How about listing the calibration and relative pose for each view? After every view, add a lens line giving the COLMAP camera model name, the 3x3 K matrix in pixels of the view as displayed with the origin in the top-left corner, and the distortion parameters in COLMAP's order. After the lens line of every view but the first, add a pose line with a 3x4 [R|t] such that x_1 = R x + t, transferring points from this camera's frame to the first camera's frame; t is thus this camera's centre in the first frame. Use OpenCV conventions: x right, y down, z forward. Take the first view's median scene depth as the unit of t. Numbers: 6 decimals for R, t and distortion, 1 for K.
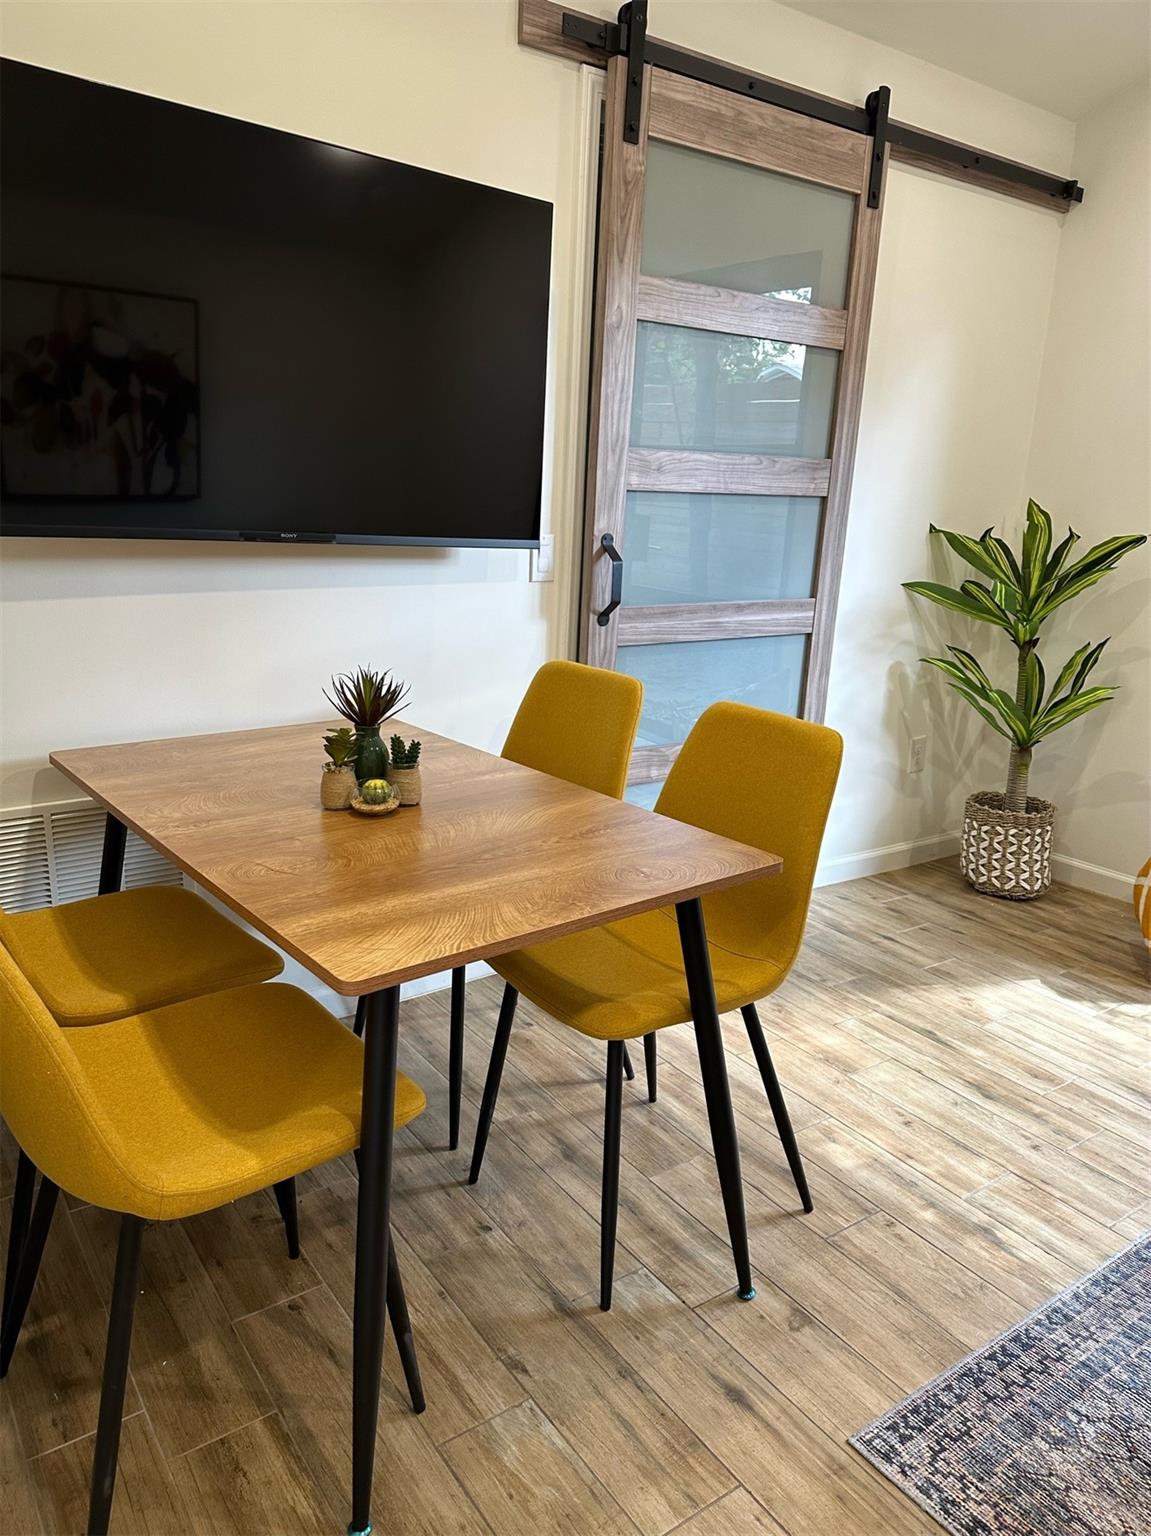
lens RADIAL K [[1074.4, 0, 575.0], [0, 1074.4, 775.7], [0, 0, 1]] dist [0.057703, -0.079806]
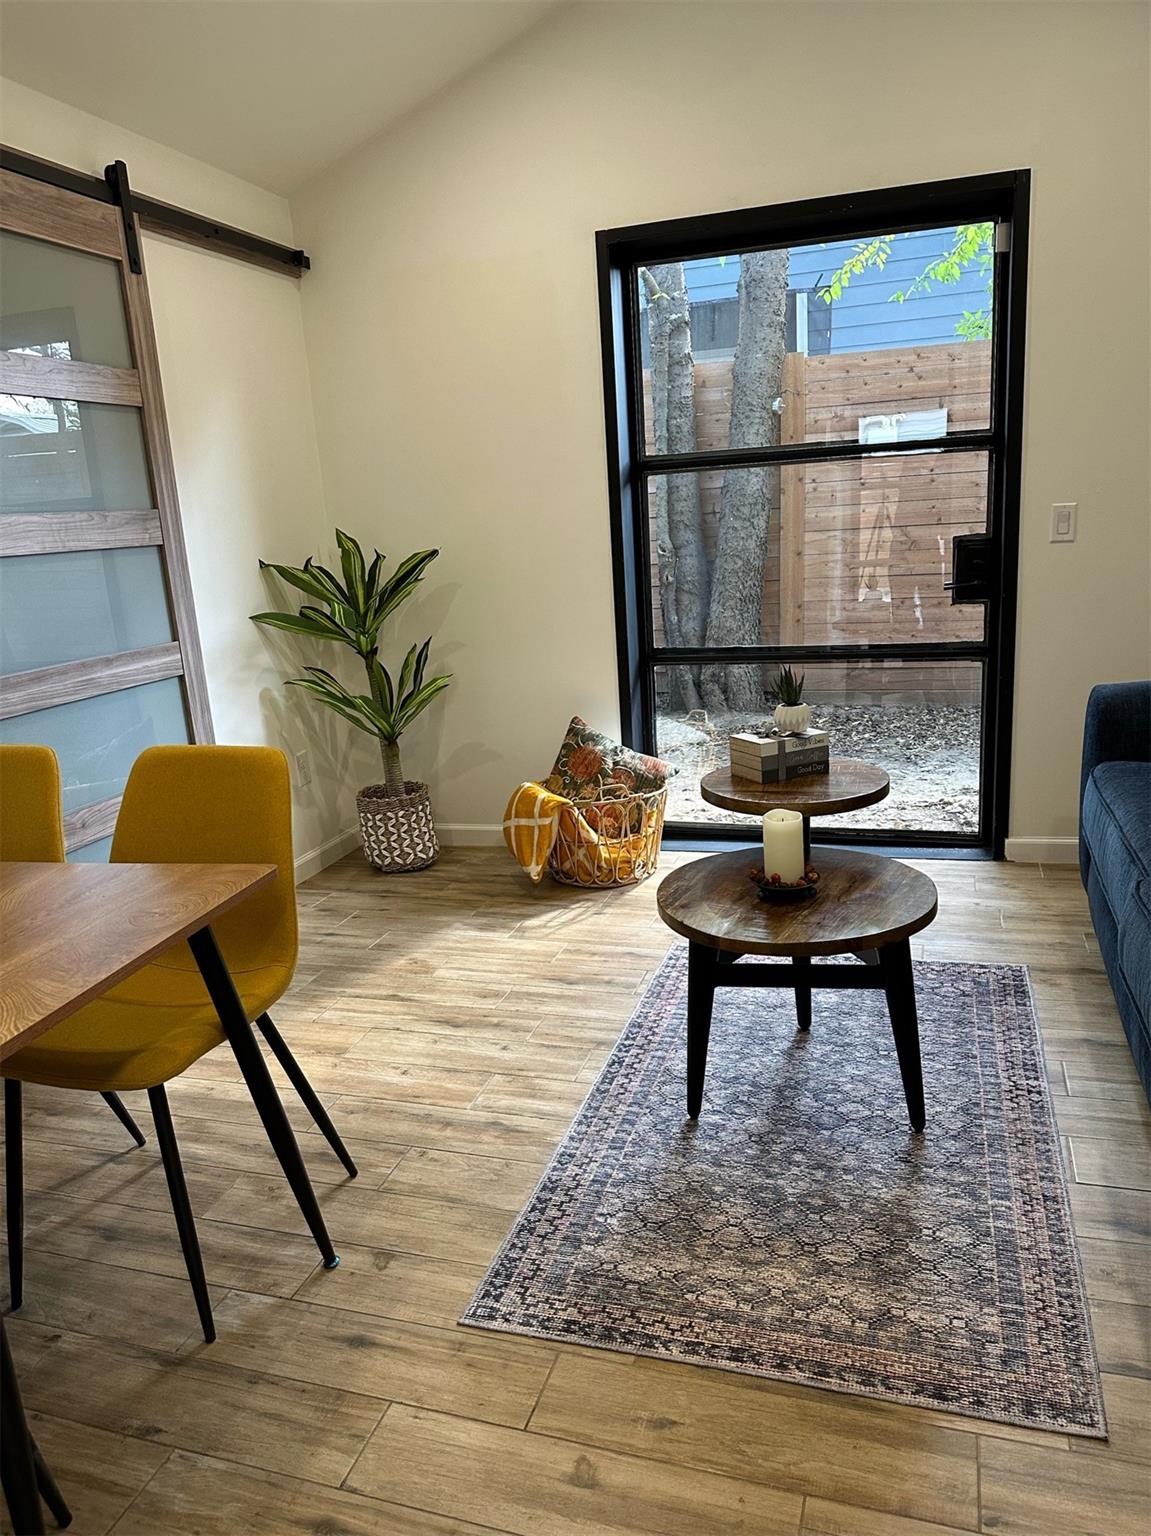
lens RADIAL K [[1074.4, 0, 575.0], [0, 1074.4, 775.7], [0, 0, 1]] dist [0.057703, -0.079806]
pose [[0.793660, -0.229449, 0.563434, -0.090903], [0.247777, 0.967767, 0.045085, 0.007523], [-0.555618, 0.103824, 0.824930, -0.055228]]
